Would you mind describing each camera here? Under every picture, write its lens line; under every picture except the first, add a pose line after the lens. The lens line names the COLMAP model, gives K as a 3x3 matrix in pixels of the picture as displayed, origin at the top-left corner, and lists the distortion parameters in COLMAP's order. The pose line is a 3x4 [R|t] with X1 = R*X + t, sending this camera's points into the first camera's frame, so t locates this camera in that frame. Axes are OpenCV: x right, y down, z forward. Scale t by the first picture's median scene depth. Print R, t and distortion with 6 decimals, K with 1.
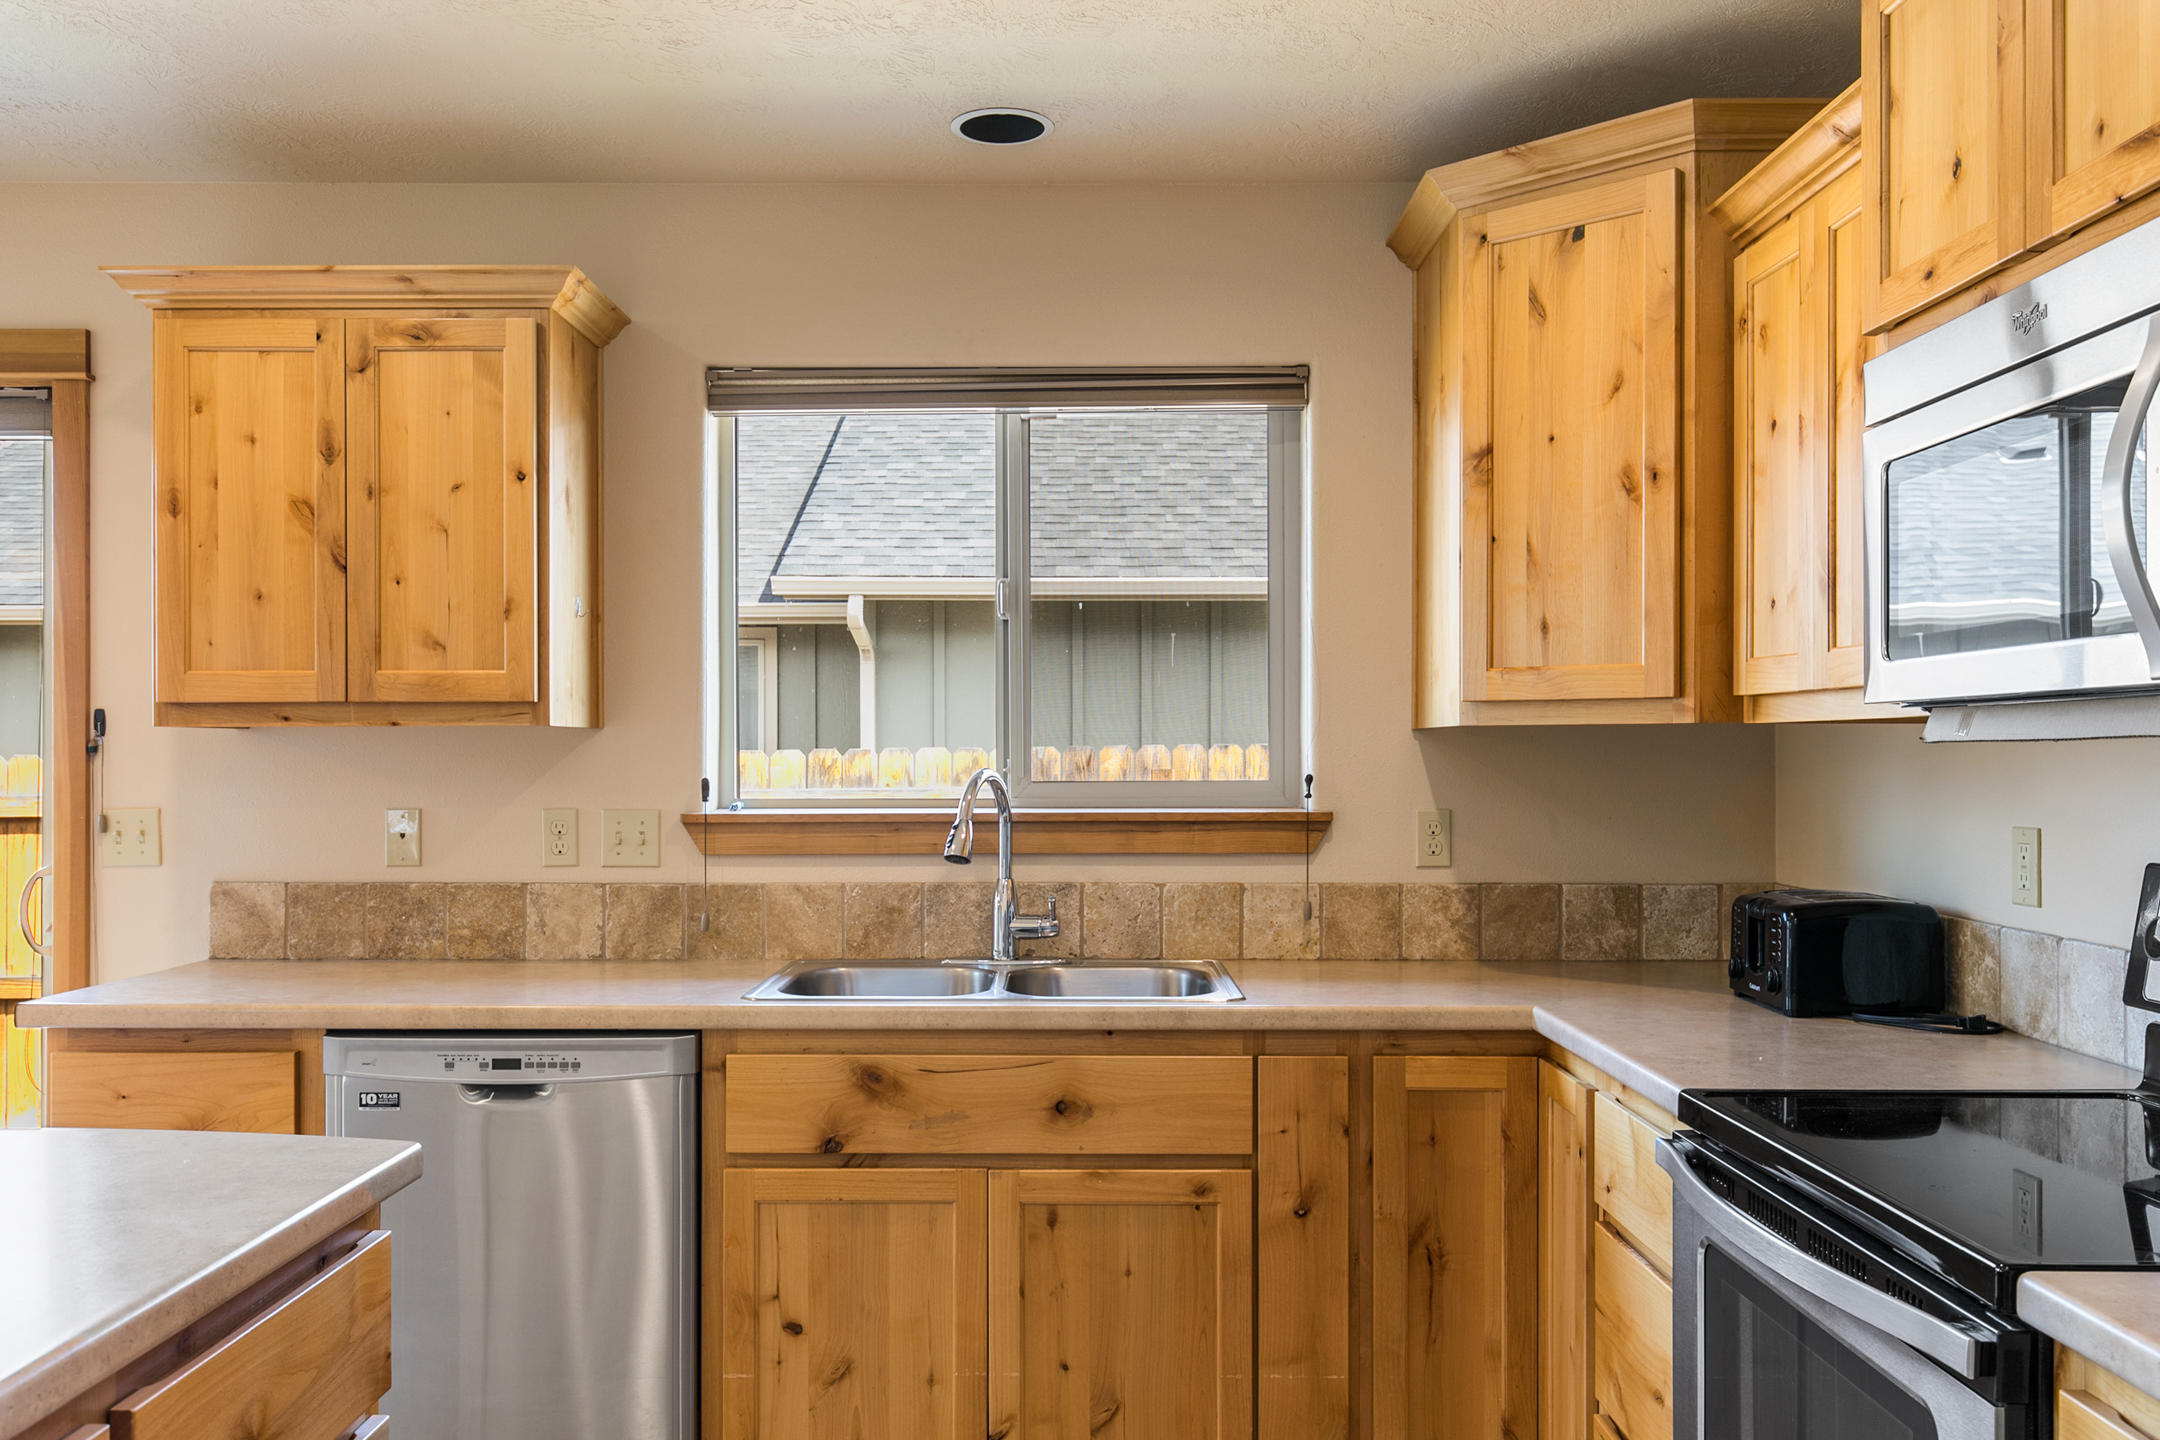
lens RADIAL K [[1780.4, 0, 1086.6], [0, 1780.4, 740.8], [0, 0, 1]] dist [0.008890, 0.003213]
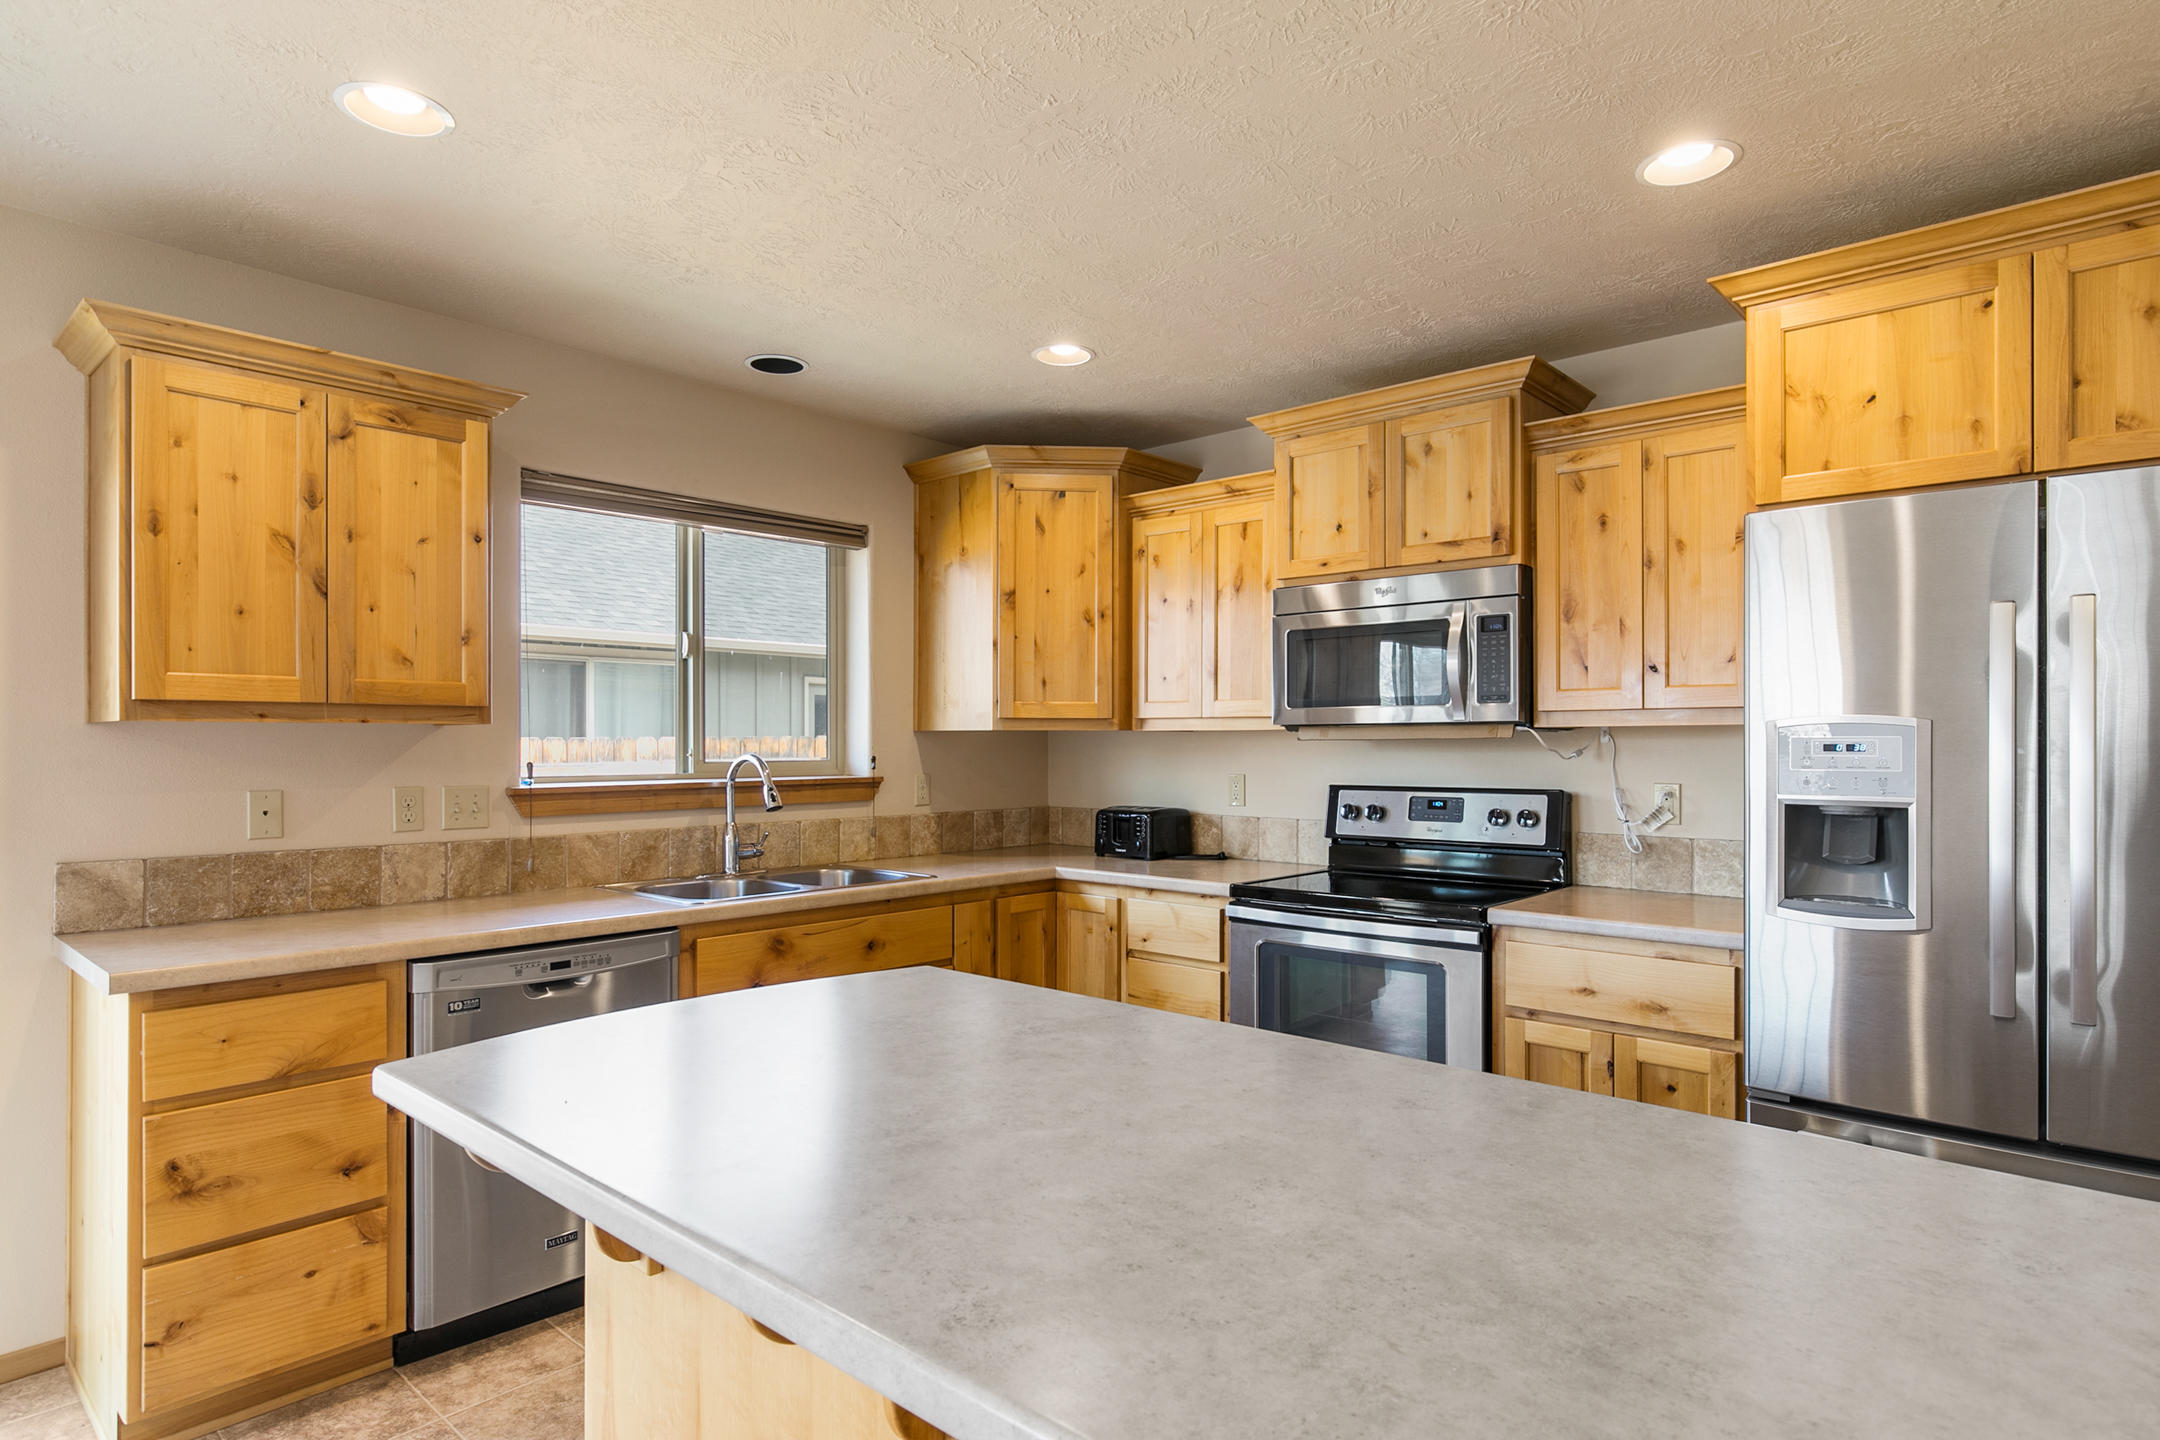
lens RADIAL K [[1157.3, 0, 1072.7], [0, 1157.3, 735.3], [0, 0, 1]] dist [0.001476, -0.000141]
pose [[0.670059, 0.005088, 0.742291, -0.604312], [-0.004791, 0.999985, -0.002529, -0.000040], [-0.742292, -0.001862, 0.670073, 0.071643]]
